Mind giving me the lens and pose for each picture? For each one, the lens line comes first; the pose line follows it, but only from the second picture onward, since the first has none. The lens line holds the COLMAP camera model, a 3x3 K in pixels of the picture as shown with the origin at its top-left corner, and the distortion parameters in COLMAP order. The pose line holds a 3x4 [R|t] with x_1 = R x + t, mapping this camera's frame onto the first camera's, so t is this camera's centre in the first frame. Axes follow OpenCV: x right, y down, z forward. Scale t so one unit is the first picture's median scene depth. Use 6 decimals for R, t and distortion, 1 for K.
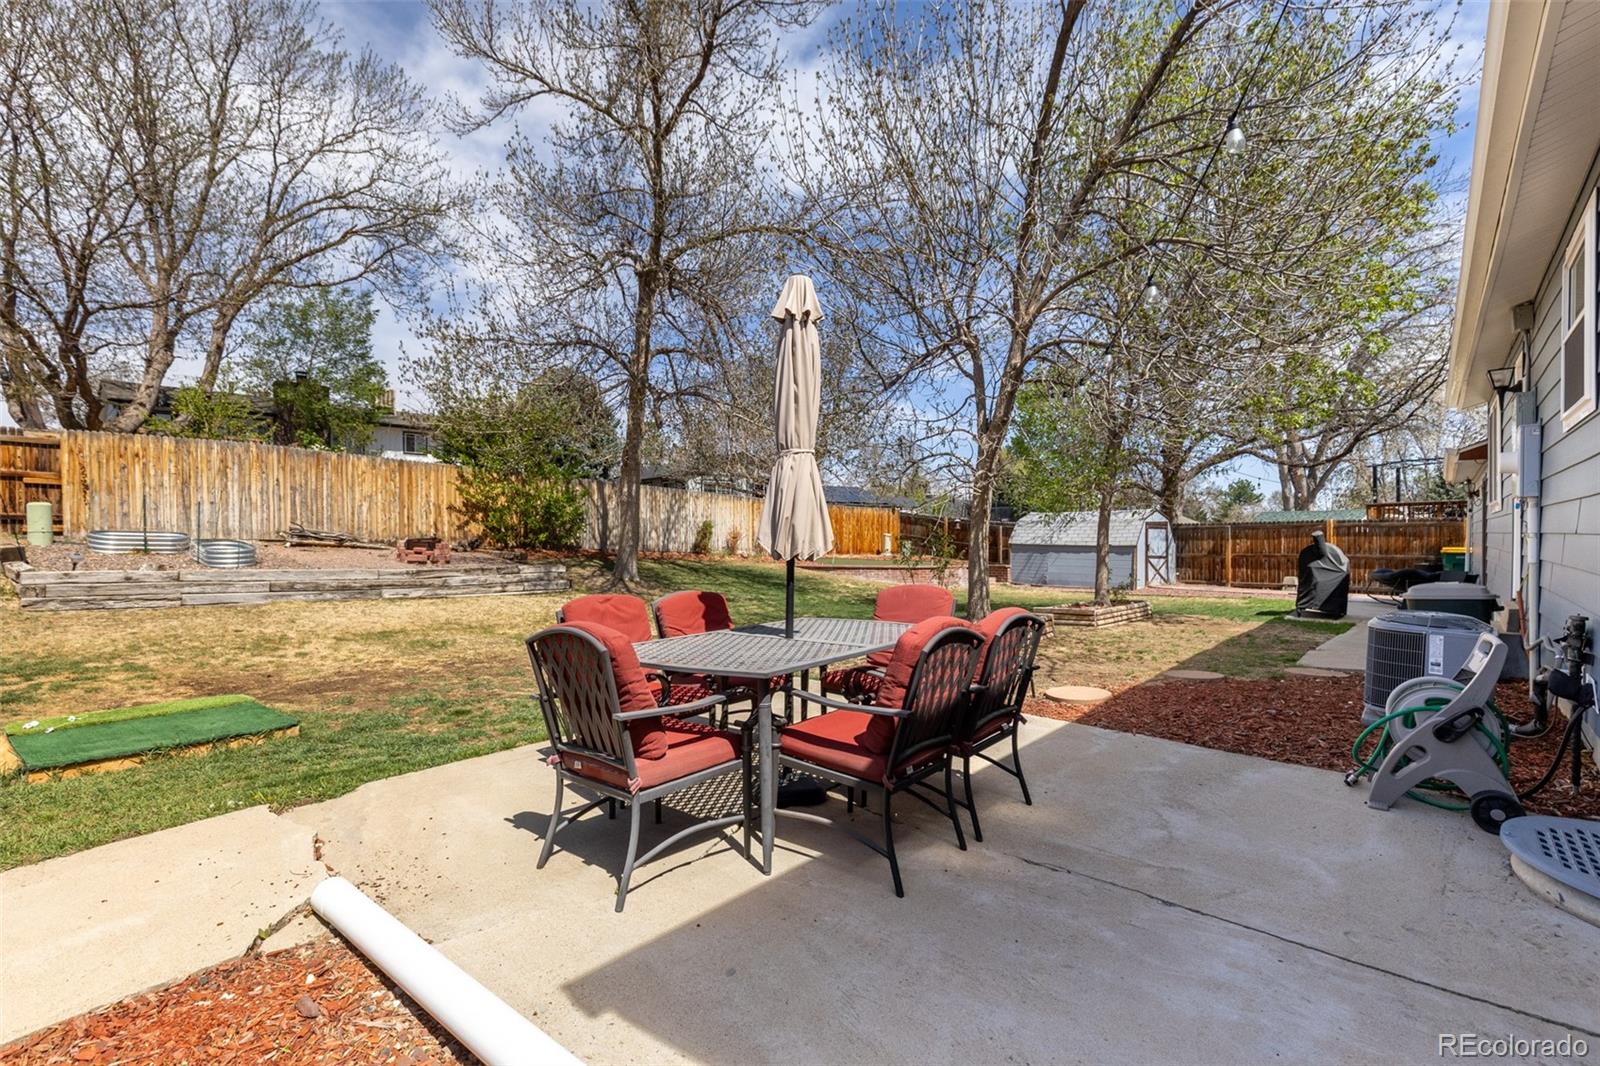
lens RADIAL K [[732.0, 0, 794.3], [0, 732.0, 535.8], [0, 0, 1]] dist [0.010935, -0.002098]
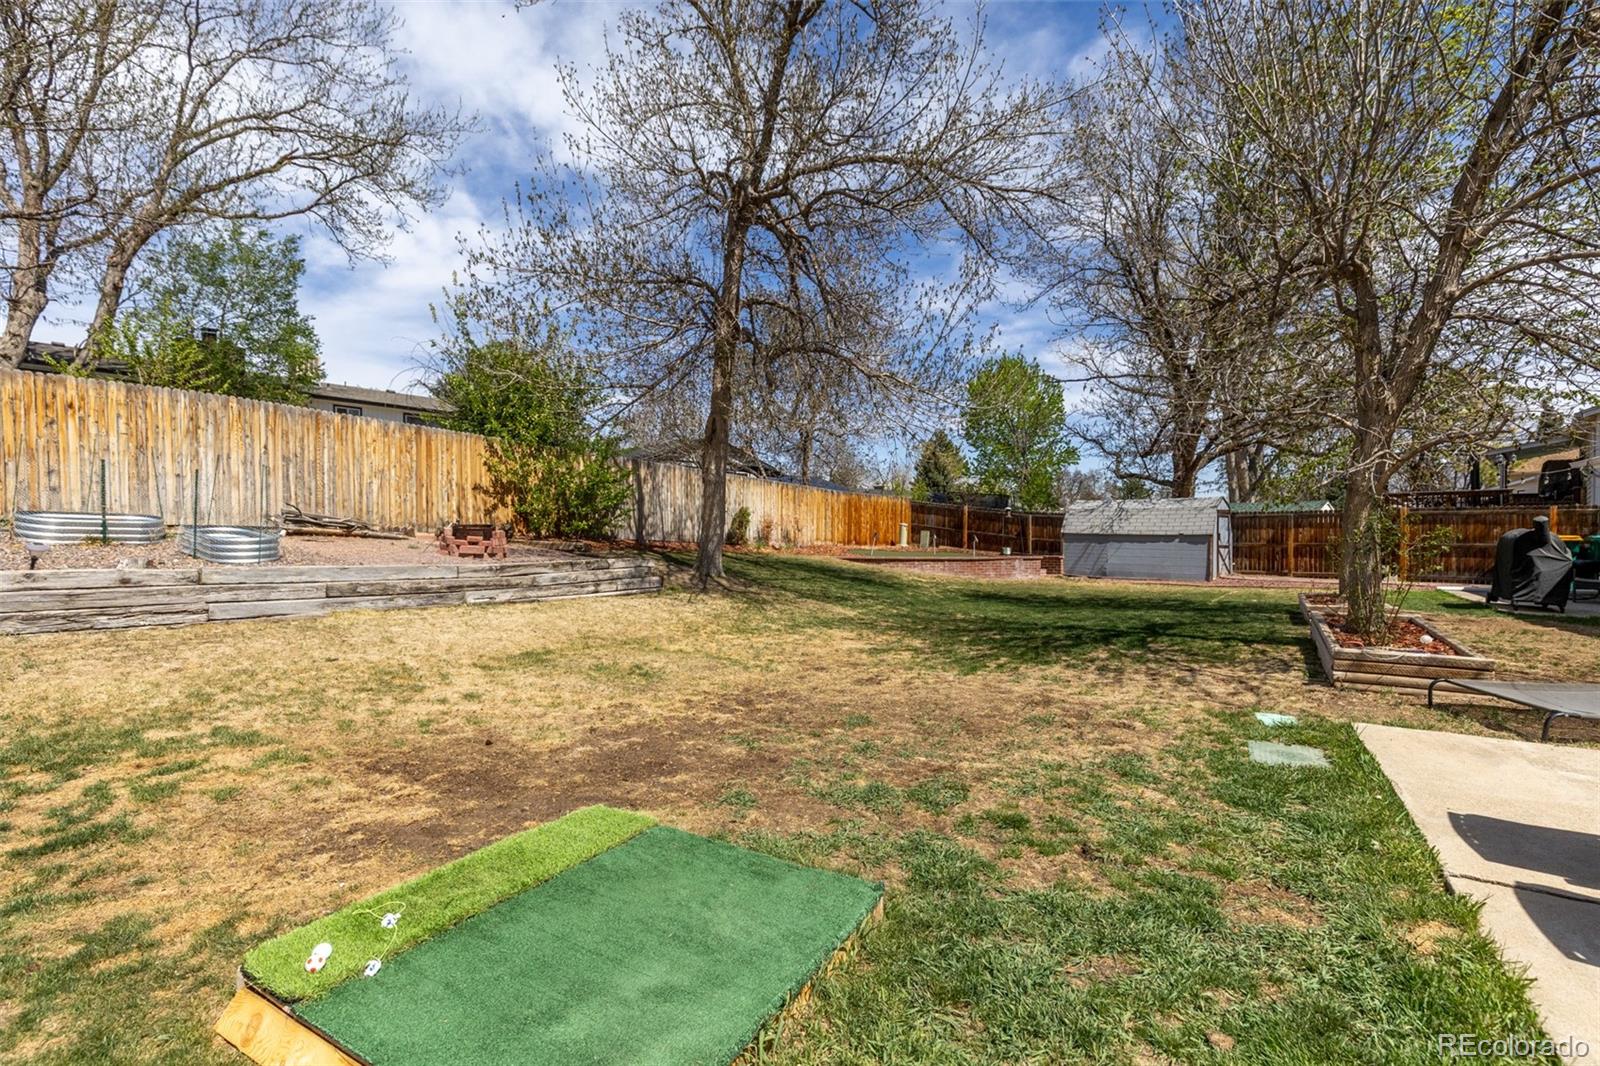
lens RADIAL K [[732.0, 0, 807.2], [0, 732.0, 533.5], [0, 0, 1]] dist [0.010935, -0.002098]
pose [[0.990447, -0.000750, 0.137893, -0.220956], [-0.000224, 0.999975, 0.007048, 0.006260], [-0.137895, -0.007012, 0.990422, 0.151528]]
